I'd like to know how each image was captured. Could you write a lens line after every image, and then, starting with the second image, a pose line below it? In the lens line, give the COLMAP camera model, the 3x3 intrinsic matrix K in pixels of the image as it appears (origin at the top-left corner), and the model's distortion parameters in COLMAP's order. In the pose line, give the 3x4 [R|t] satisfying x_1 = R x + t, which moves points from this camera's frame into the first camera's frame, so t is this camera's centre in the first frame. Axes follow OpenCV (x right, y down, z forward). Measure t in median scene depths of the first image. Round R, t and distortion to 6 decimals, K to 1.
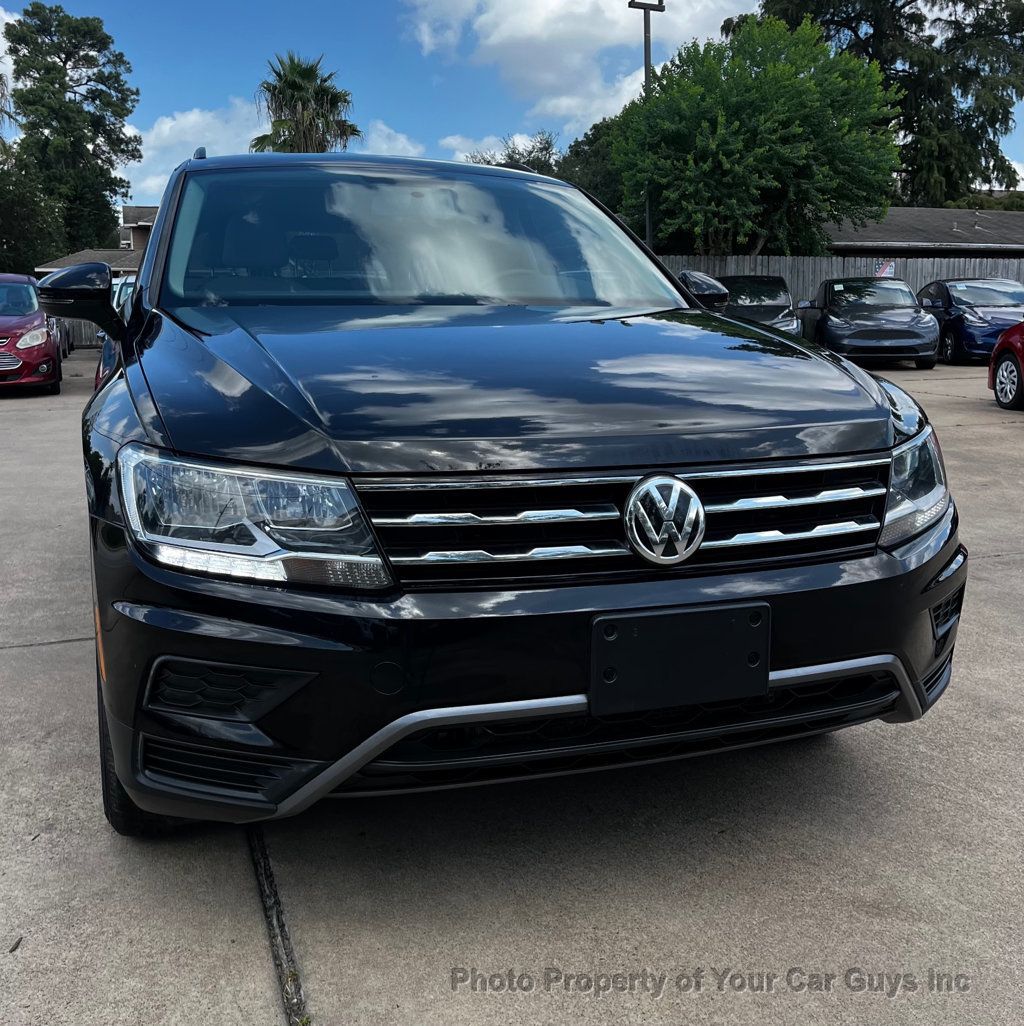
lens RADIAL K [[1073.0, 0, 492.4], [0, 1073.0, 461.7], [0, 0, 1]] dist [0.023557, 0.000000]
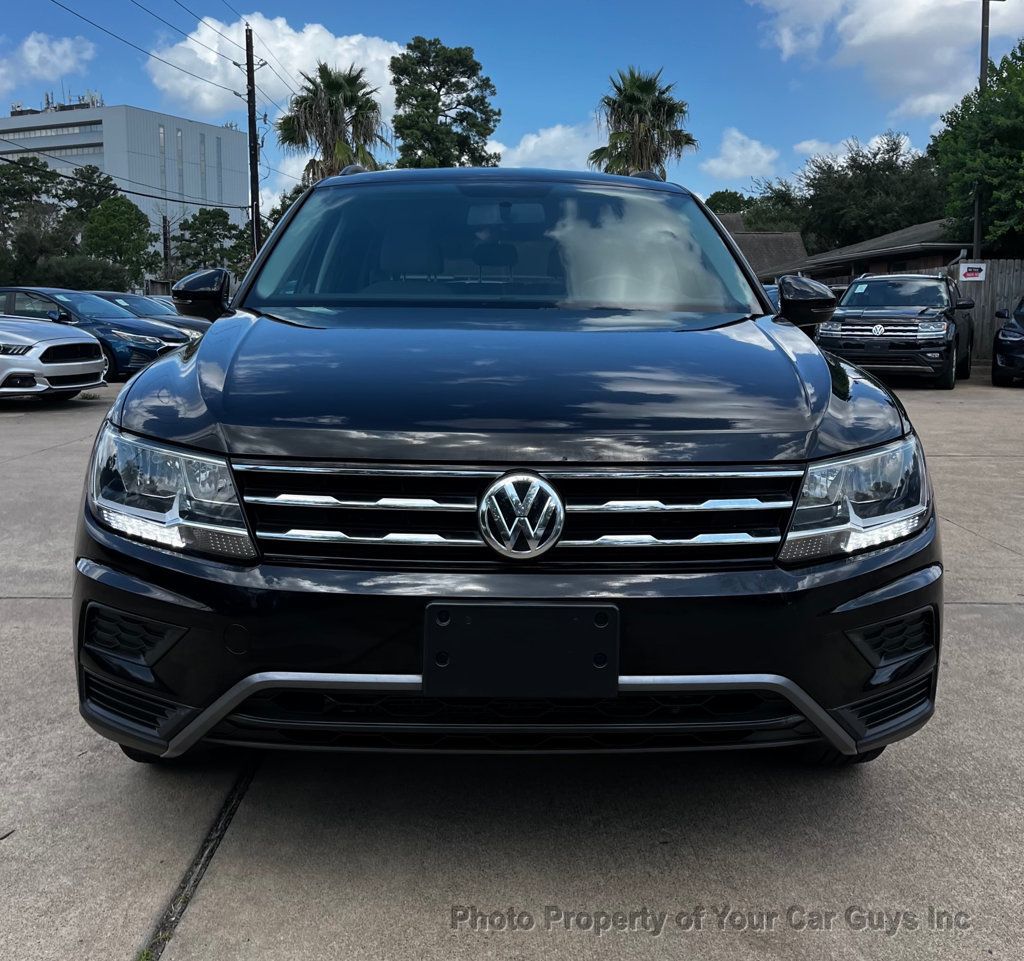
lens RADIAL K [[1053.7, 0, 505.6], [0, 1053.7, 441.1], [0, 0, 1]] dist [0.028625, 0.000000]
pose [[0.953719, 0.047044, -0.296995, 0.296663], [-0.053440, 0.998480, -0.013449, -0.002161], [0.295911, 0.028698, 0.954784, 0.018115]]
